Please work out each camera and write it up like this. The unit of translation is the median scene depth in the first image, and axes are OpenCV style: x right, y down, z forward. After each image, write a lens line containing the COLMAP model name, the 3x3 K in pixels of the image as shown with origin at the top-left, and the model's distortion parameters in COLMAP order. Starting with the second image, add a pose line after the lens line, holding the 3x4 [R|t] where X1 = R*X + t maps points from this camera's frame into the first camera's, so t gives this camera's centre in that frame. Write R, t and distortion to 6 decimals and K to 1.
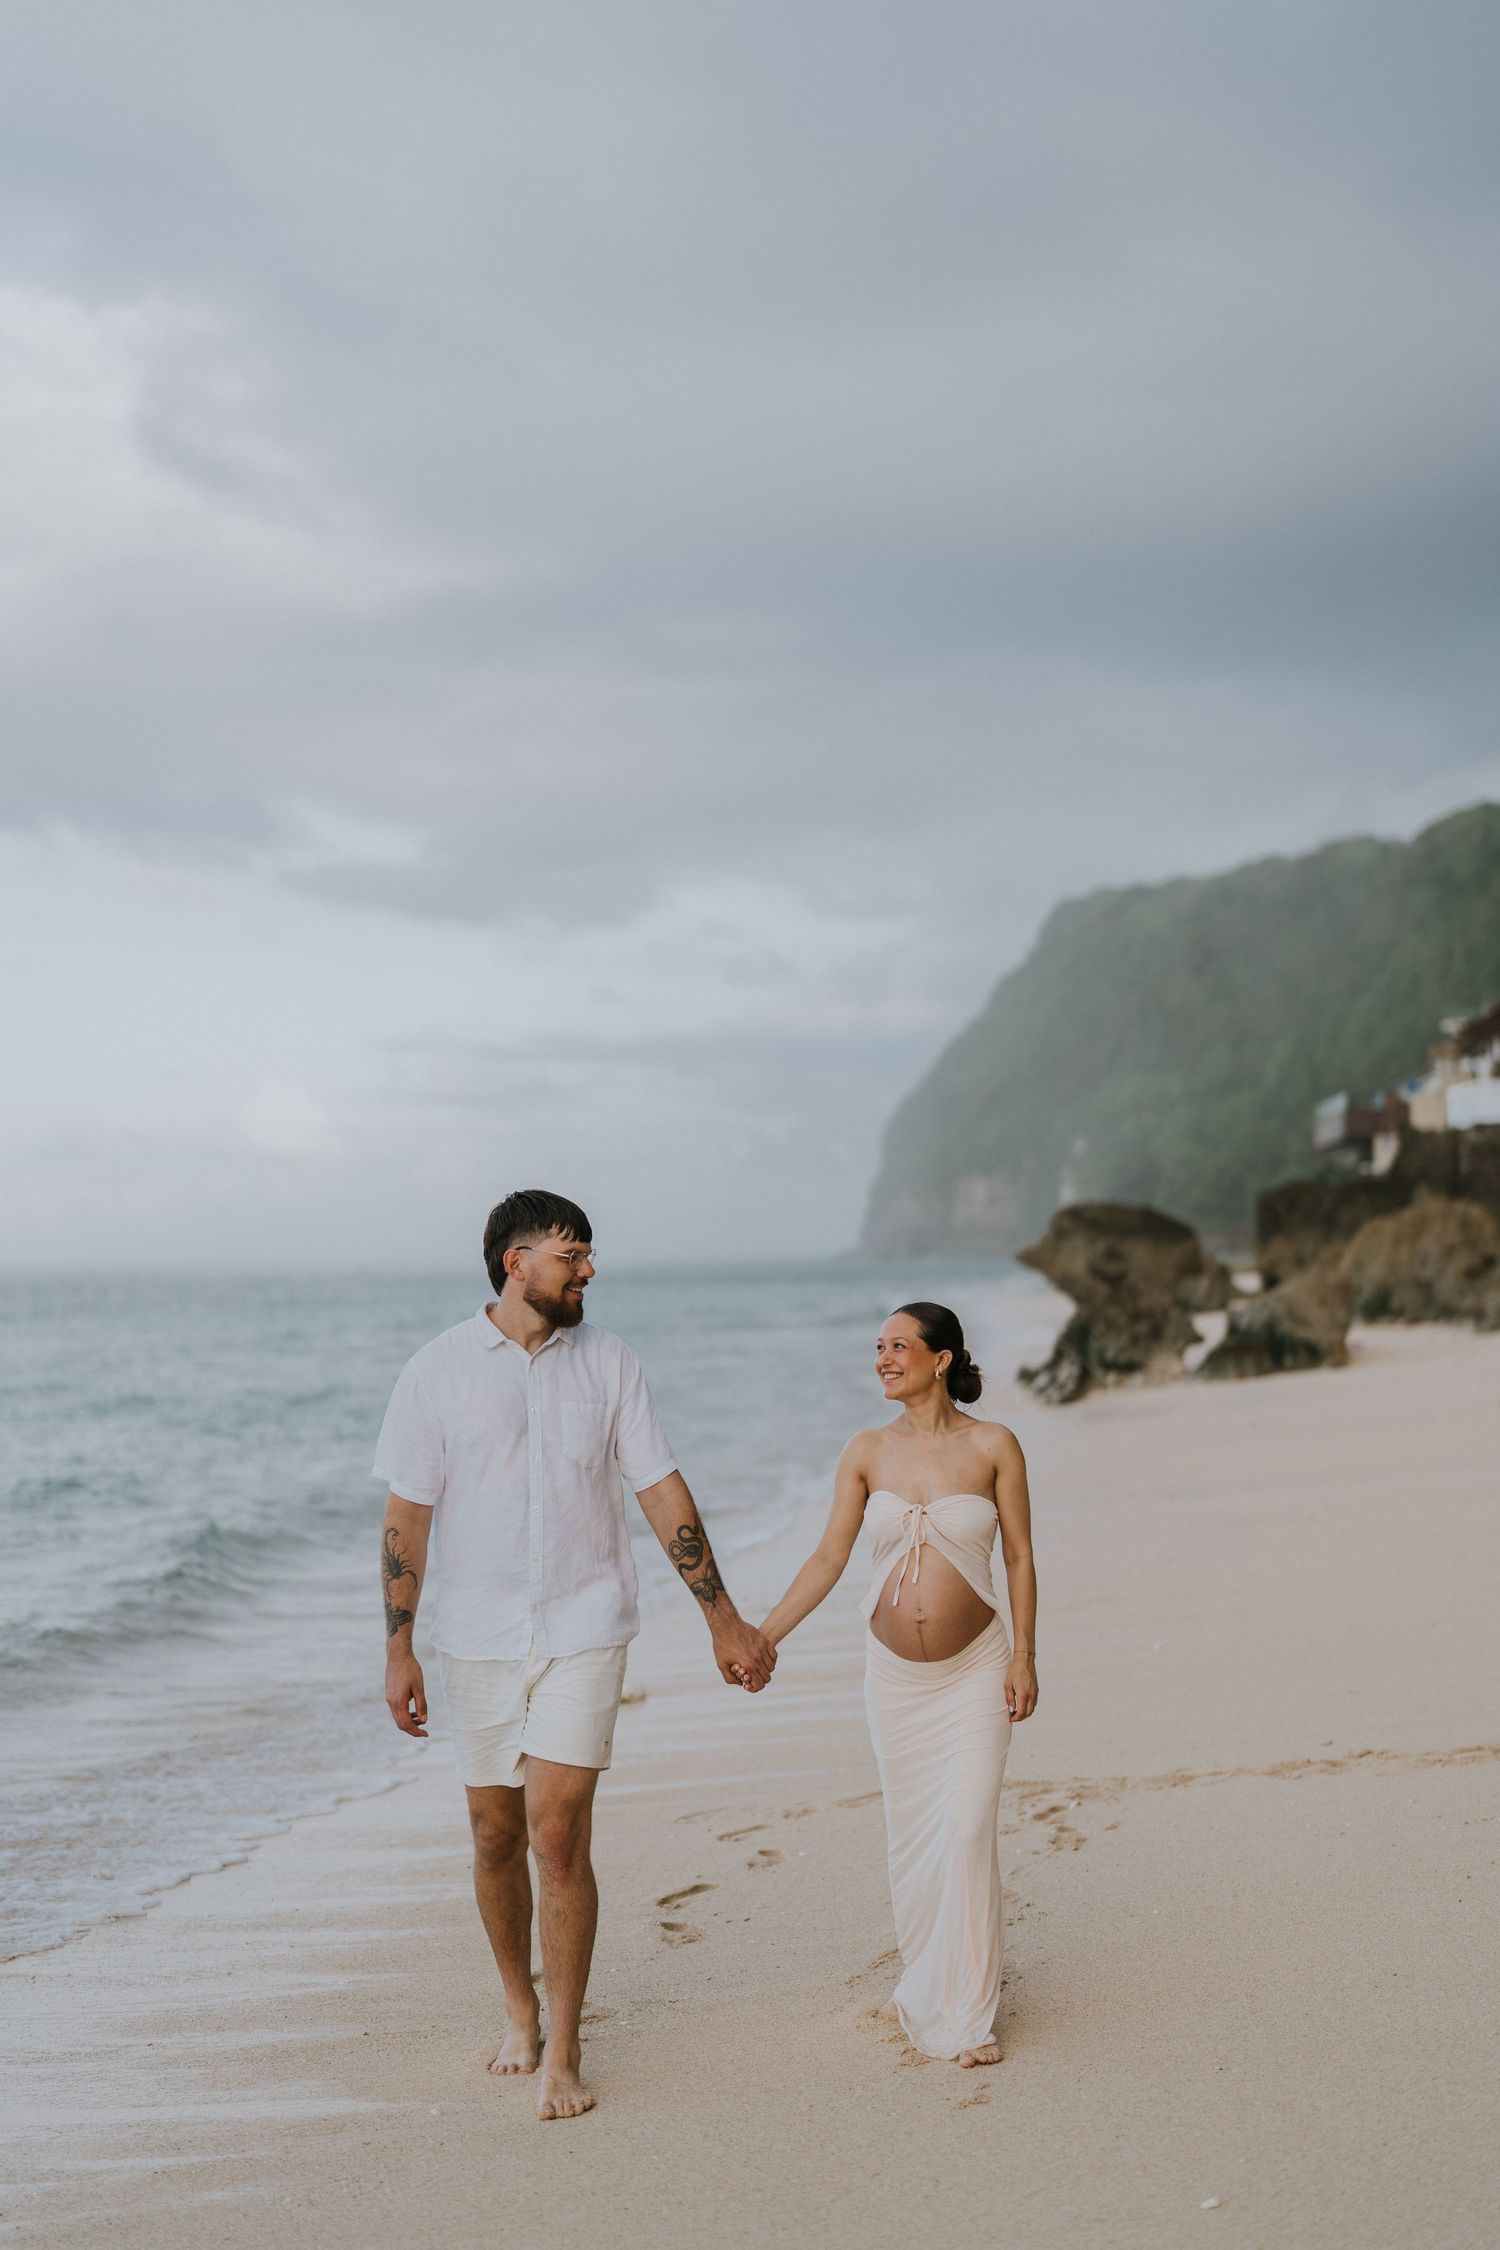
lens RADIAL K [[3251.8, 0, 750.0], [0, 3251.8, 1125.0], [0, 0, 1]] dist [-0.034206, -0.046957]
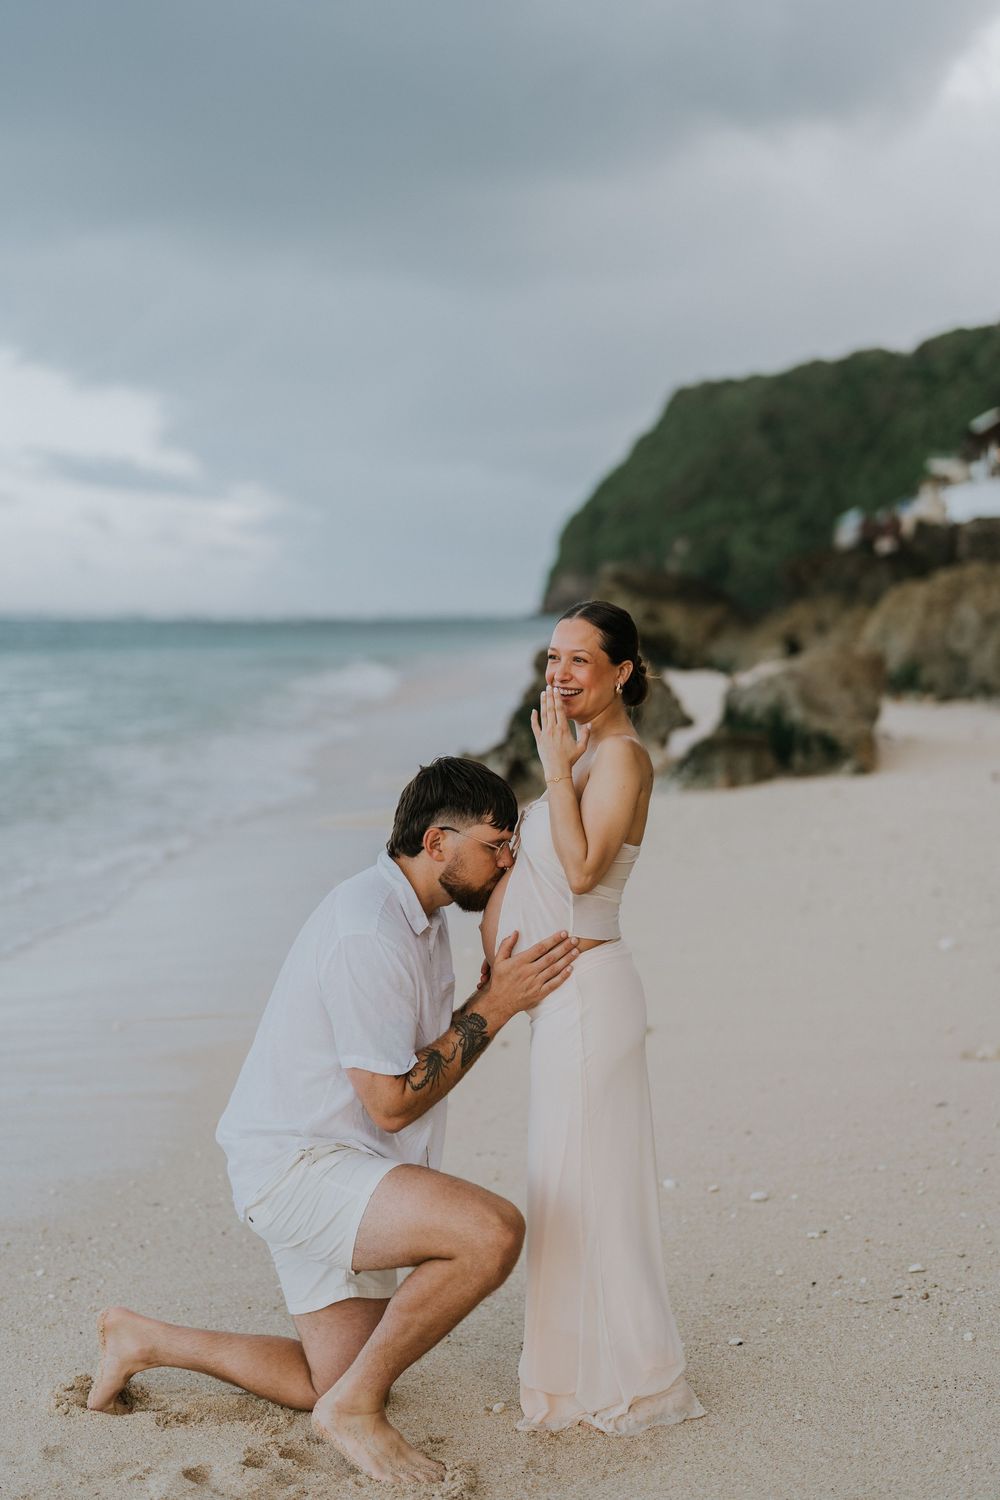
lens RADIAL K [[2135.2, 0, 500.0], [0, 2135.2, 750.0], [0, 0, 1]] dist [0.007789, 0.026246]
pose [[0.999424, 0.027735, 0.019550, 0.071785], [-0.029613, 0.994193, 0.103461, 0.017546], [-0.016567, -0.103980, 0.994441, 0.420081]]
